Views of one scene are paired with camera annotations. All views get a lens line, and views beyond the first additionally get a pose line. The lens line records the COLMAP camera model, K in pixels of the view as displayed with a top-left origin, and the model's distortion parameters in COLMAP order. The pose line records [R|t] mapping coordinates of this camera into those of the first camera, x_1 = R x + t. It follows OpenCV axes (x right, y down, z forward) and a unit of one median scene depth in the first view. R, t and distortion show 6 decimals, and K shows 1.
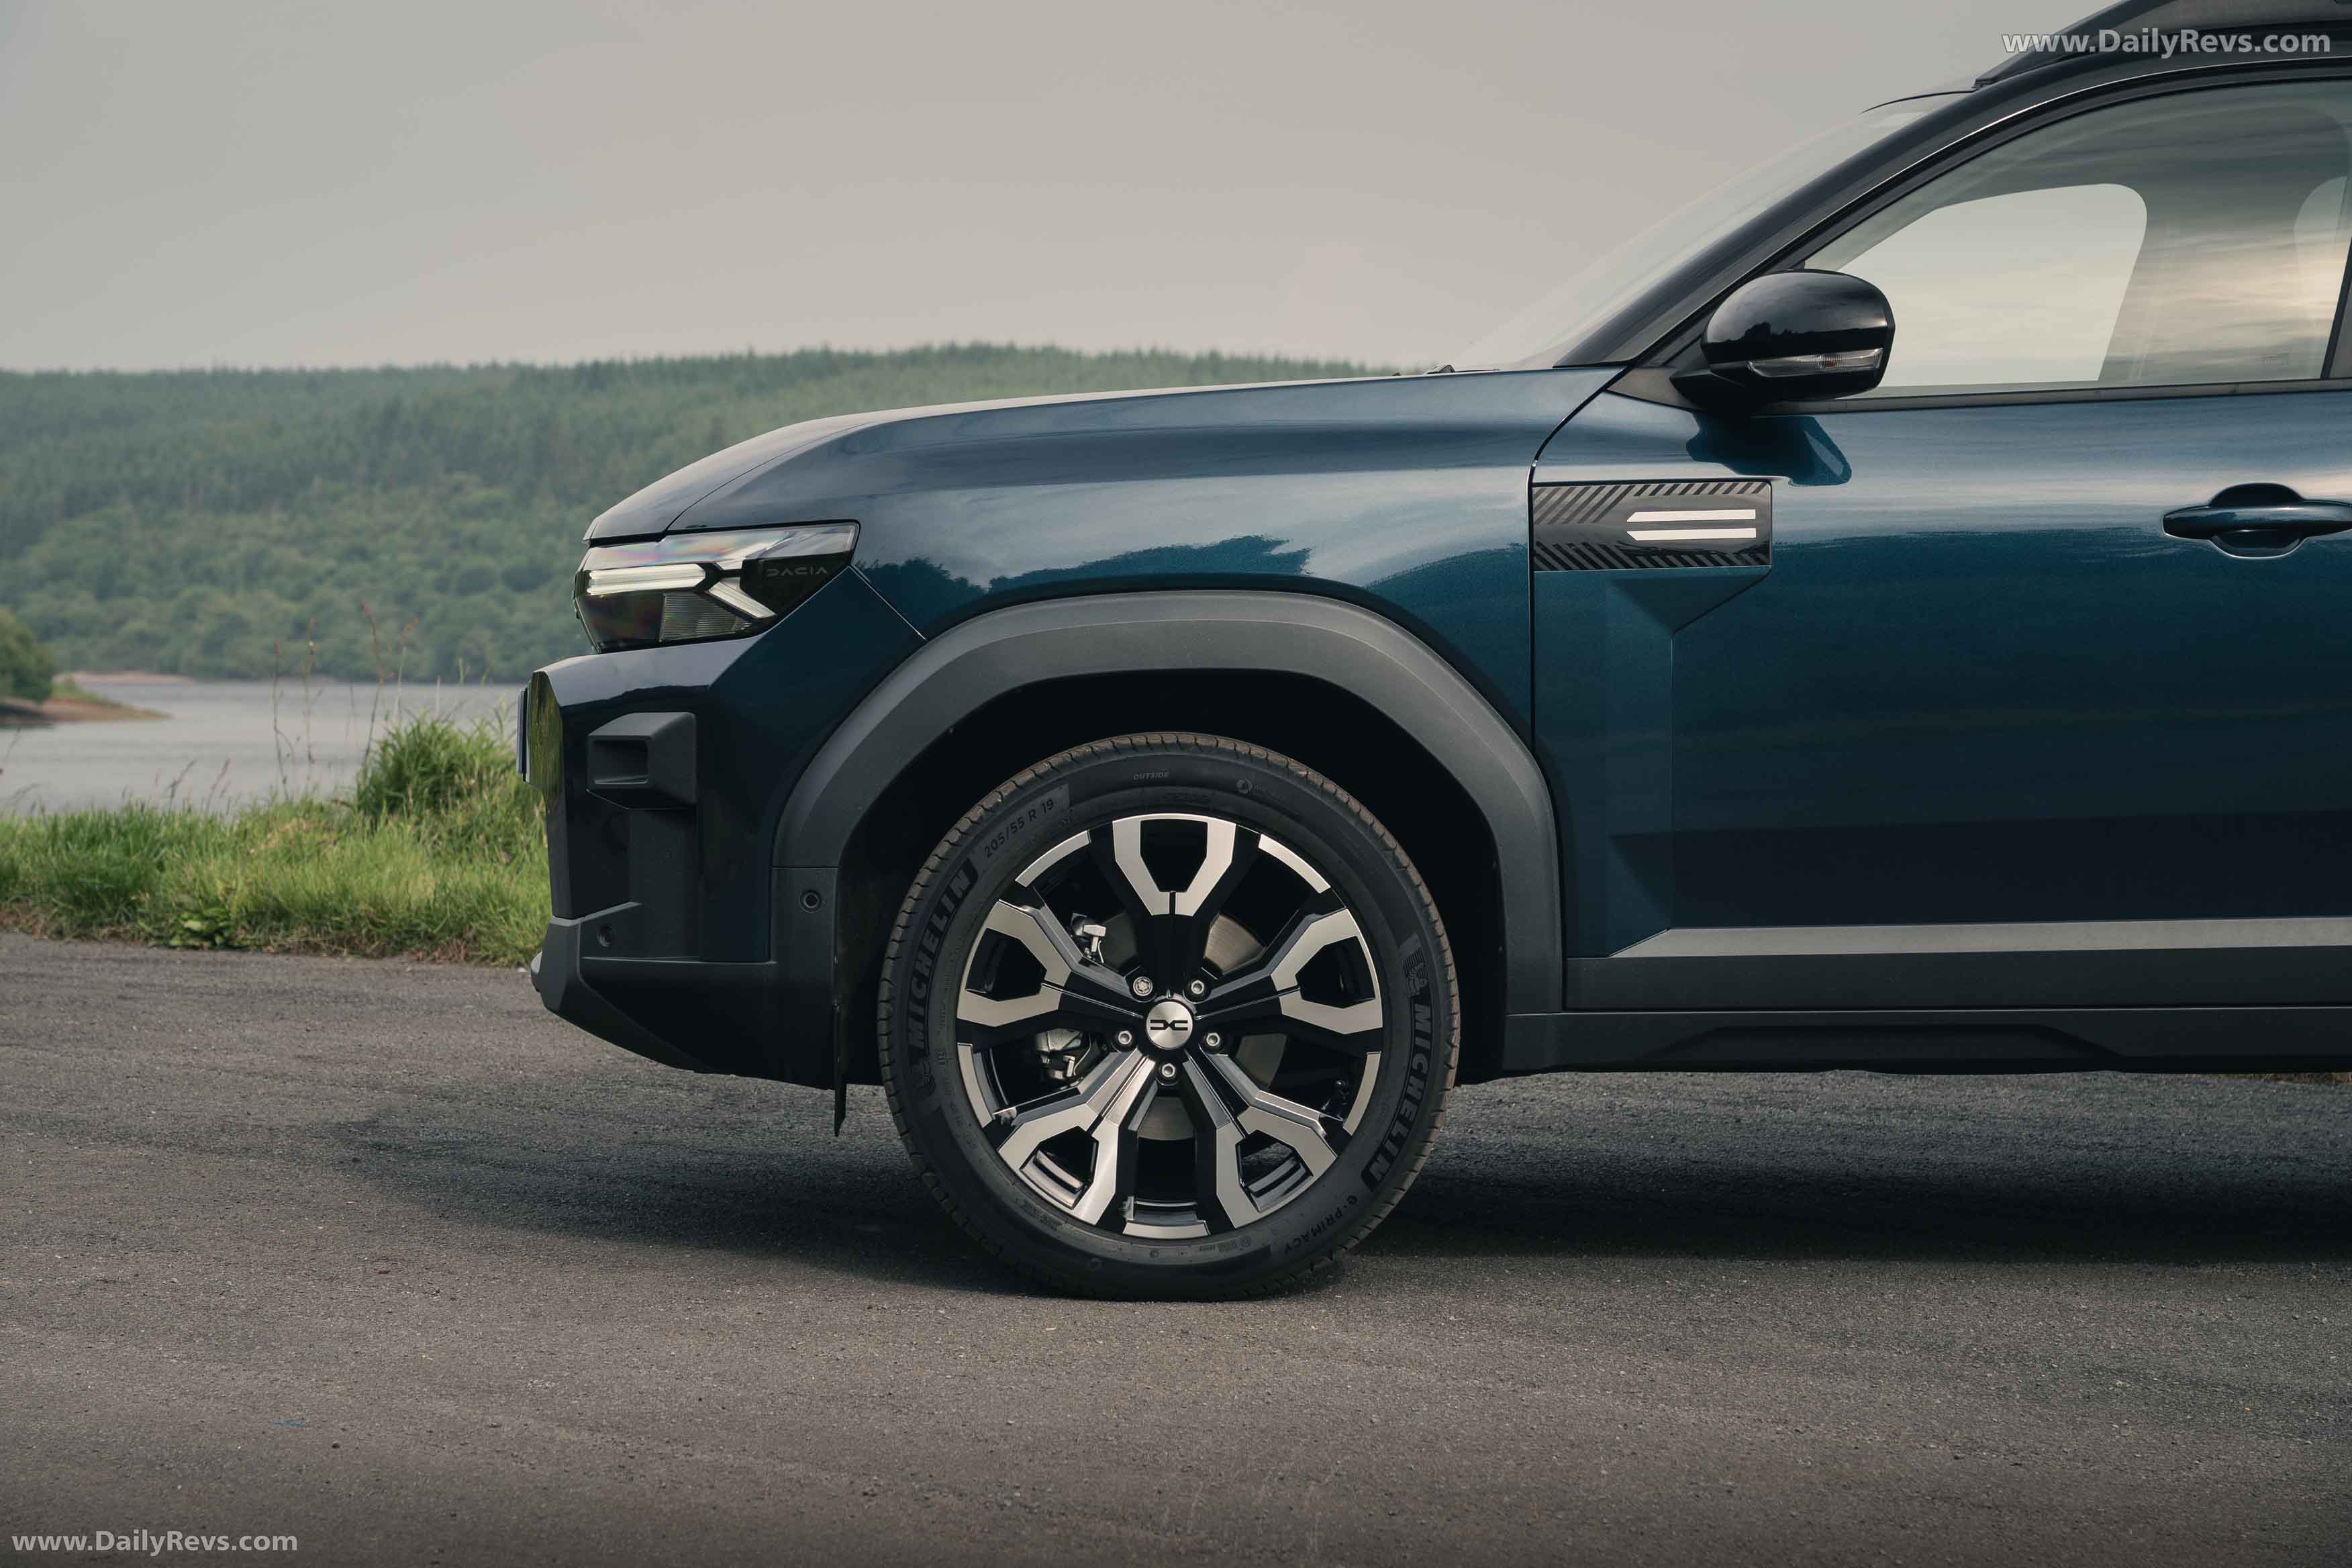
lens RADIAL K [[5638.7, 0, 1185.8], [0, 5638.7, 789.0], [0, 0, 1]] dist [0.198489, 0.000000]
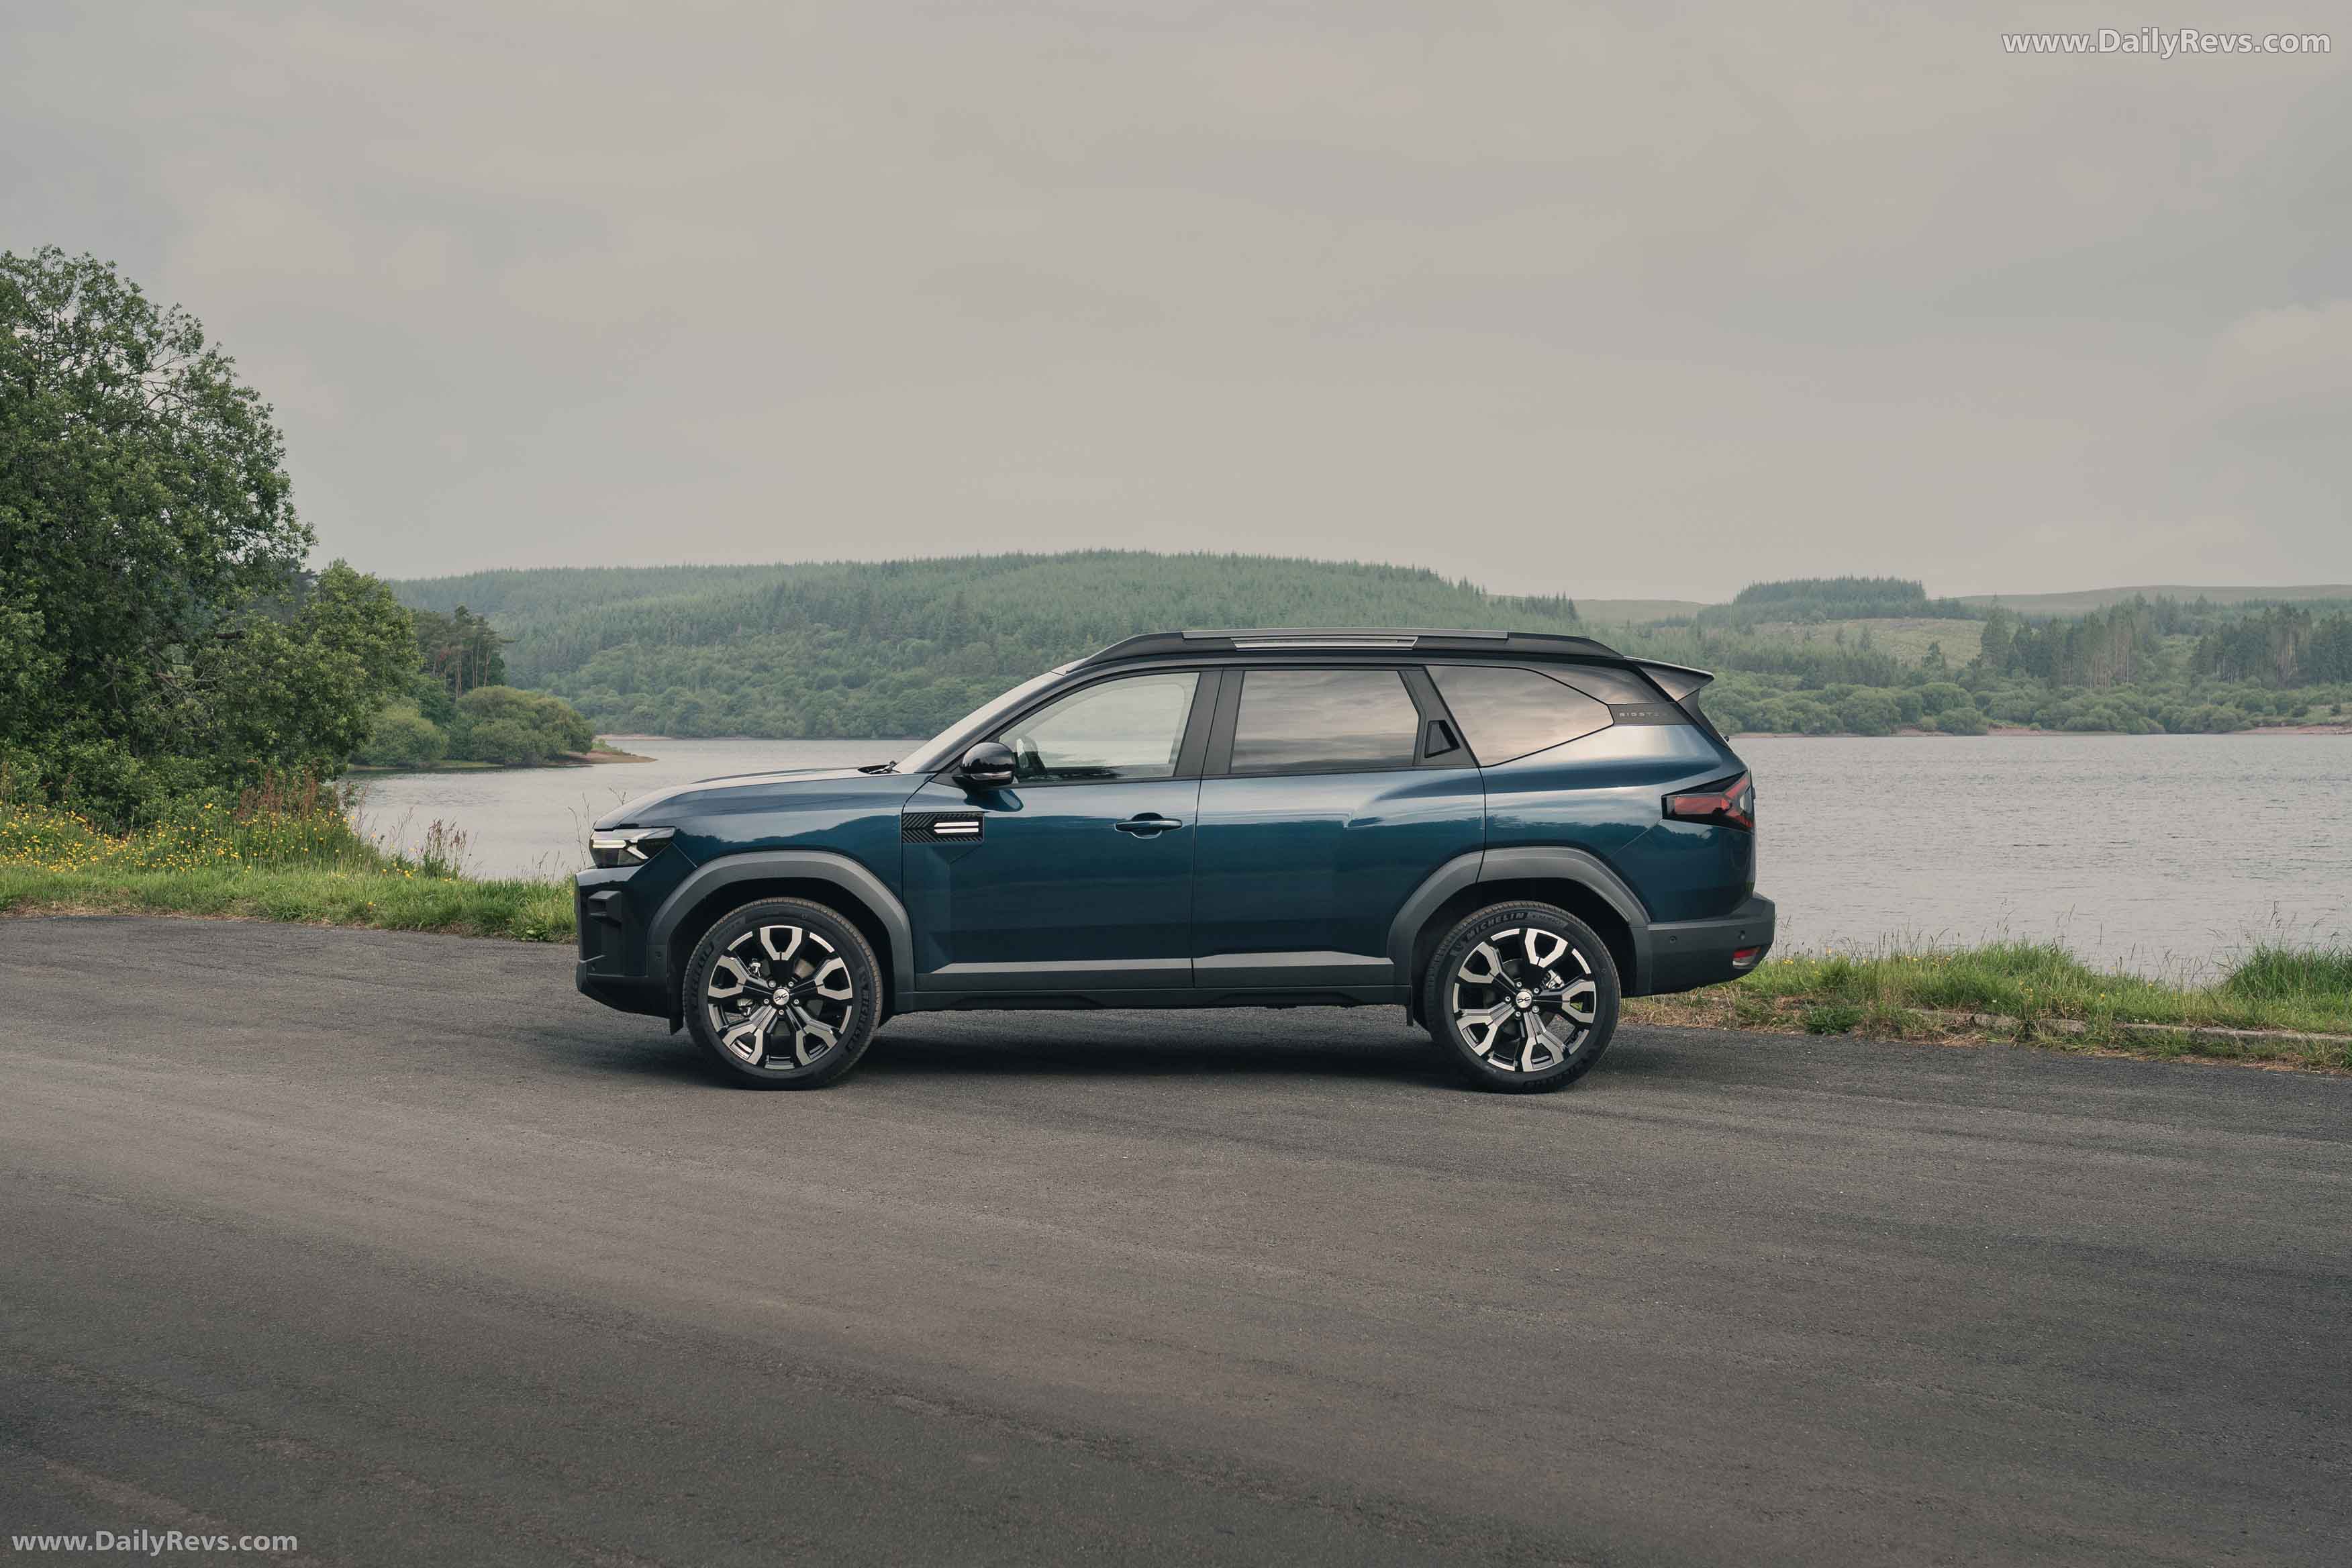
lens RADIAL K [[3155.8, 0, 1194.3], [0, 3155.8, 806.6], [0, 0, 1]] dist [0.122655, 0.000000]
pose [[0.999924, -0.003104, -0.011922, 0.230684], [0.003157, 0.999985, 0.004451, -0.063793], [0.011908, -0.004488, 0.999919, -0.646278]]
